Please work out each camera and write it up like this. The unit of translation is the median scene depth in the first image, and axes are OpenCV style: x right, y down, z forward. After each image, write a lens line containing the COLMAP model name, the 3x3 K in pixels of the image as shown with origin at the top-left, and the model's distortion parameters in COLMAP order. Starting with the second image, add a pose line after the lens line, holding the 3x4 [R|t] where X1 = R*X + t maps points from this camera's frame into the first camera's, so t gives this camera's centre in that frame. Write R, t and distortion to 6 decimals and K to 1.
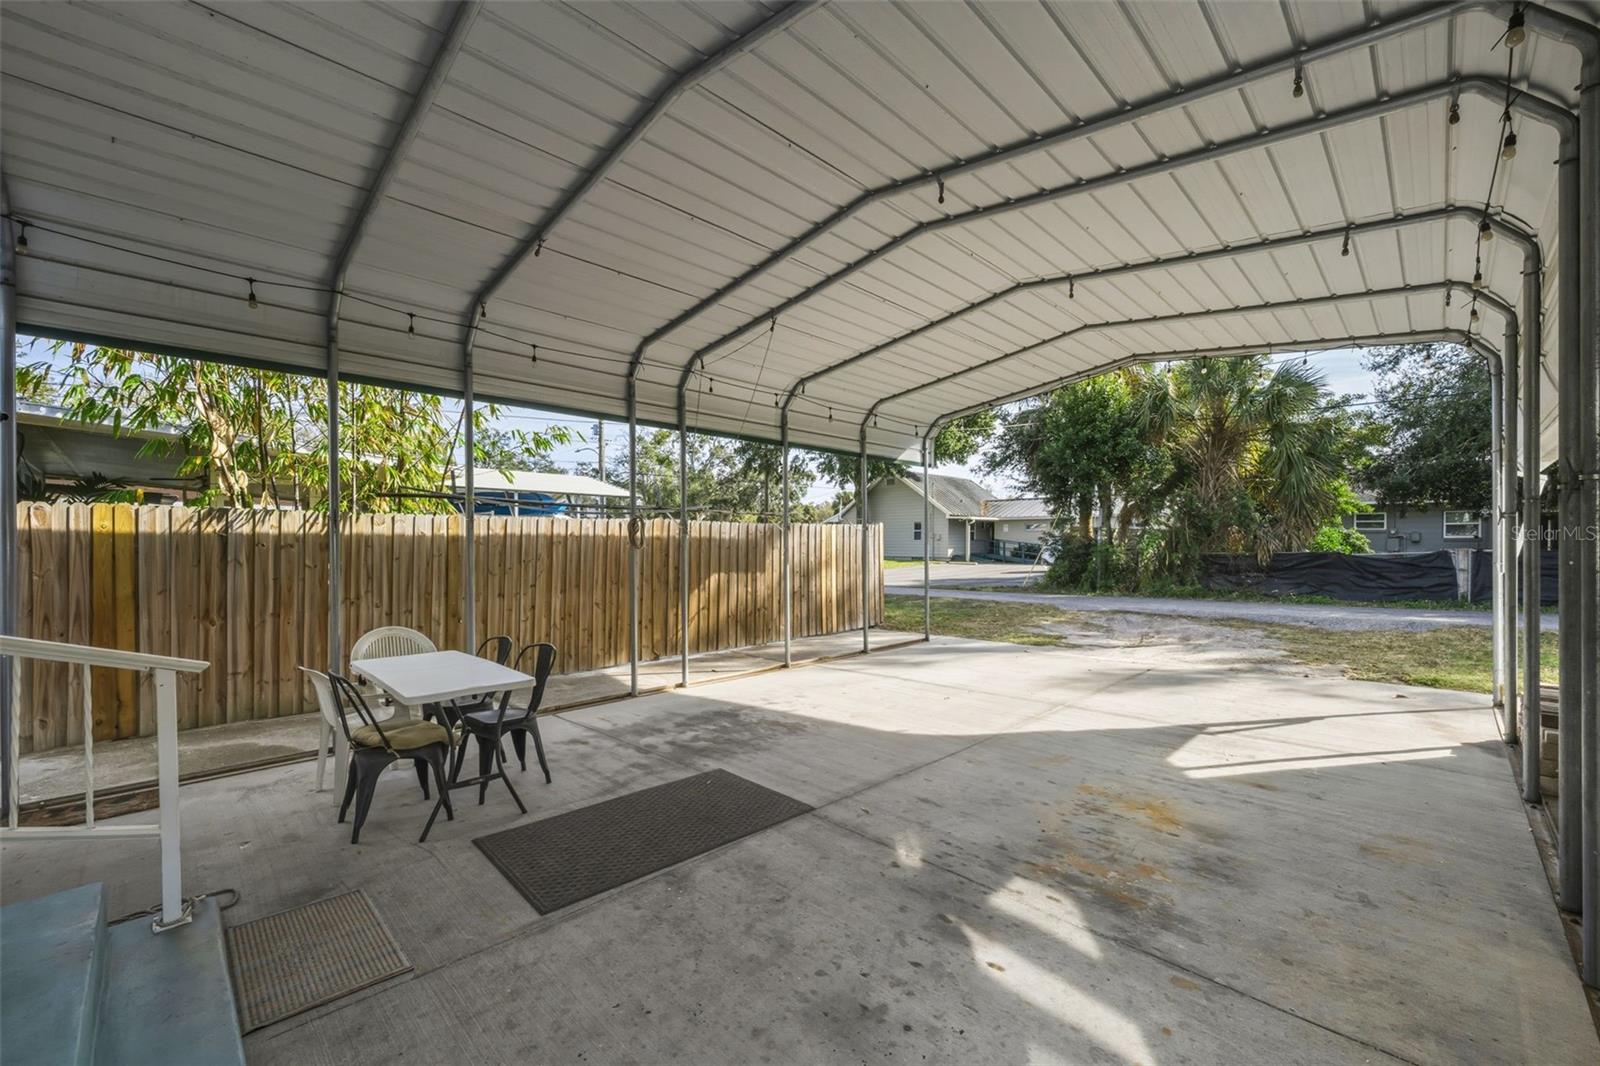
lens RADIAL K [[645.8, 0, 802.5], [0, 645.8, 553.2], [0, 0, 1]] dist [0.000346, -0.000157]
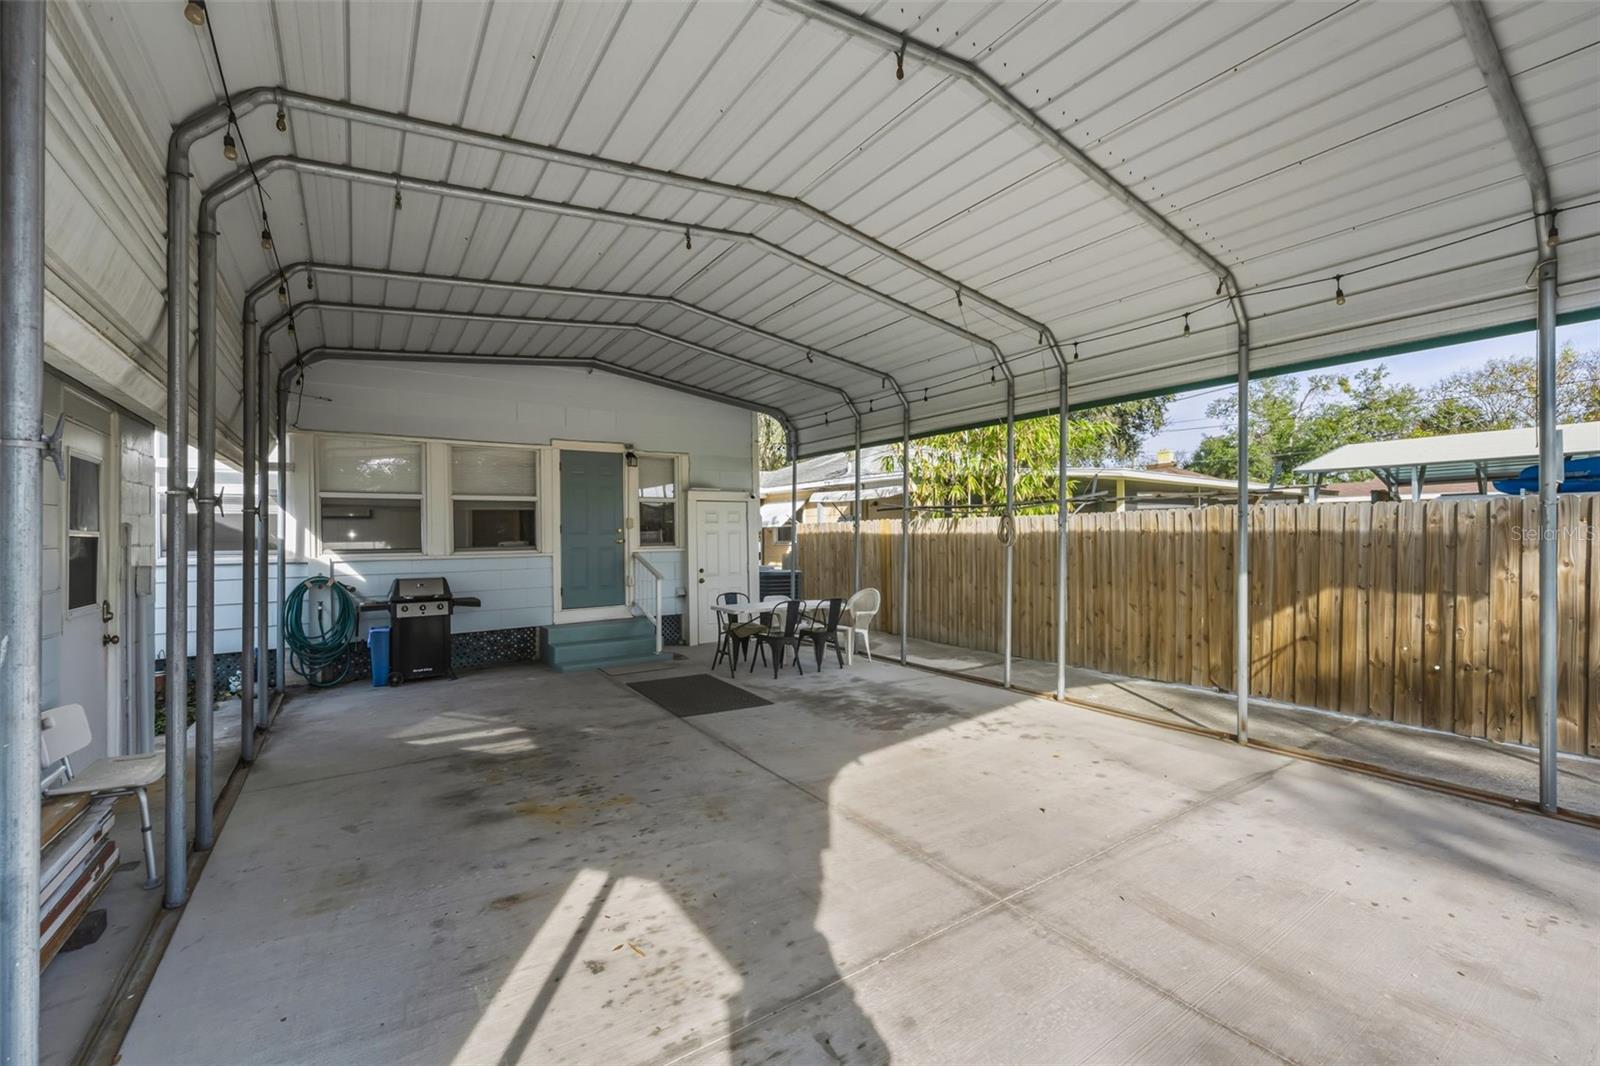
lens RADIAL K [[645.8, 0, 808.3], [0, 645.8, 537.2], [0, 0, 1]] dist [0.000346, -0.000157]
pose [[-0.176507, 0.003431, -0.984293, 1.040181], [-0.011931, 0.999913, 0.005625, -0.028114], [0.984227, 0.012737, -0.176451, 1.113779]]
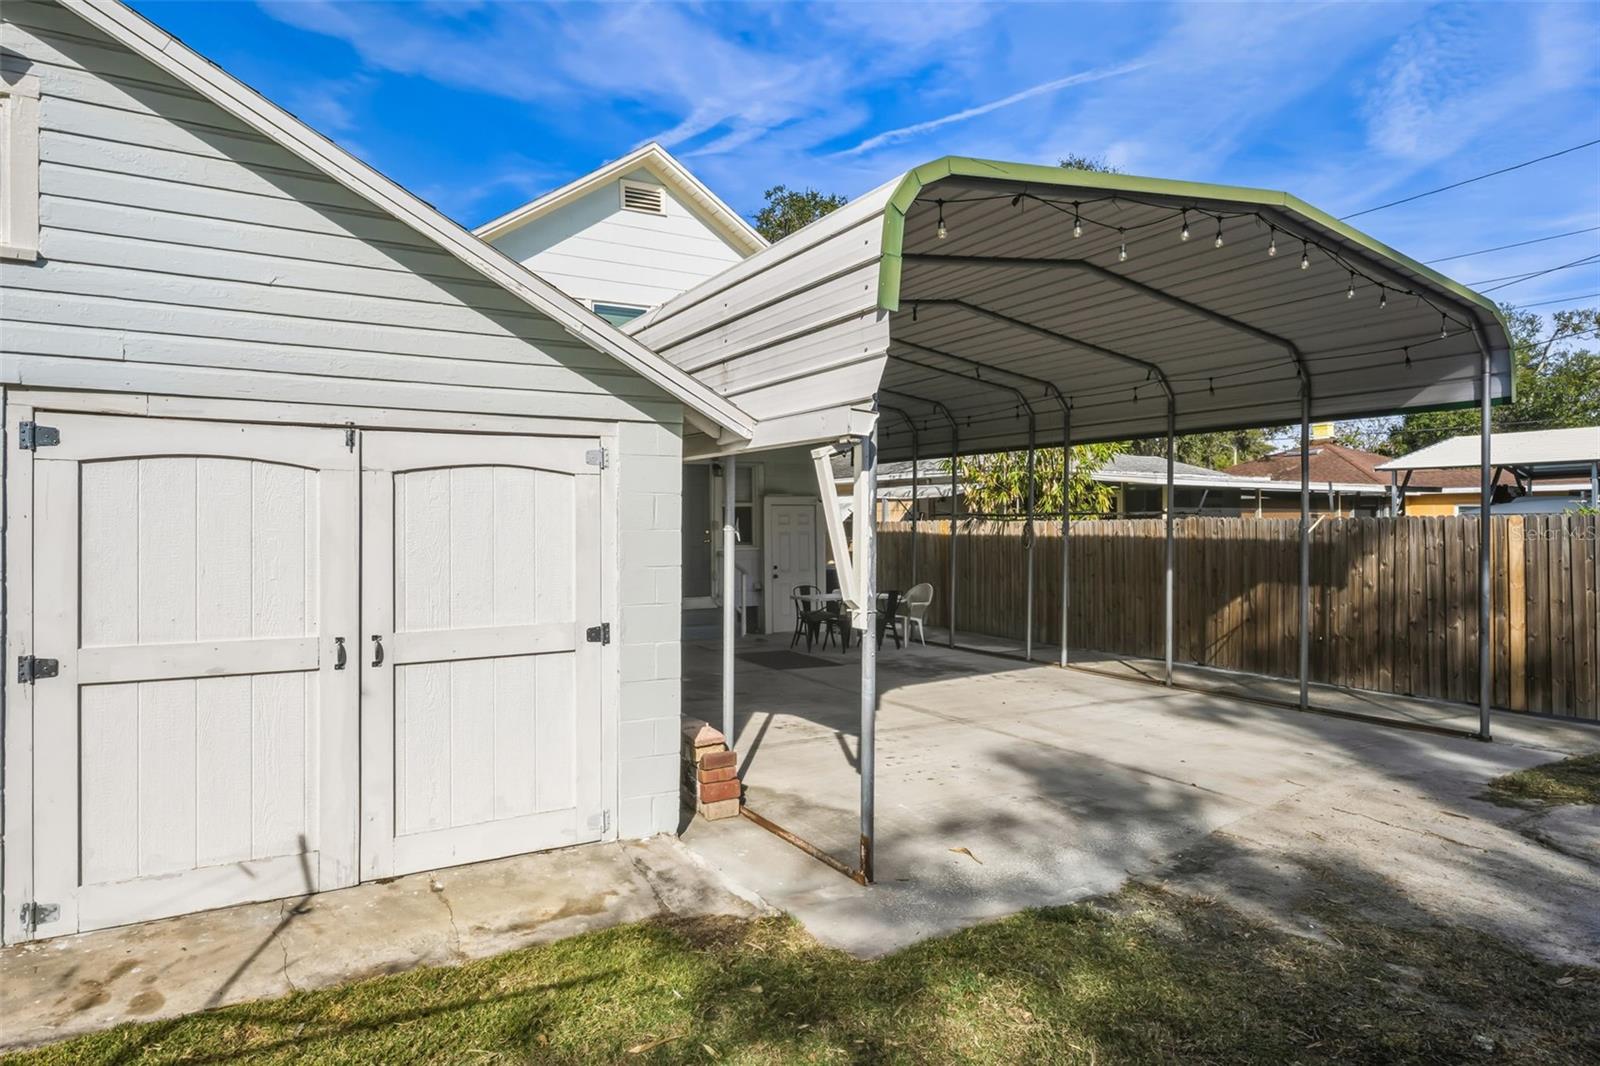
lens RADIAL K [[940.2, 0, 813.8], [0, 940.2, 492.4], [0, 0, 1]] dist [-0.014652, 0.001617]
pose [[-0.238268, -0.030838, -0.970710, 2.152484], [-0.016260, 0.999482, -0.027761, -0.075437], [0.971063, 0.009169, -0.238646, 1.320132]]
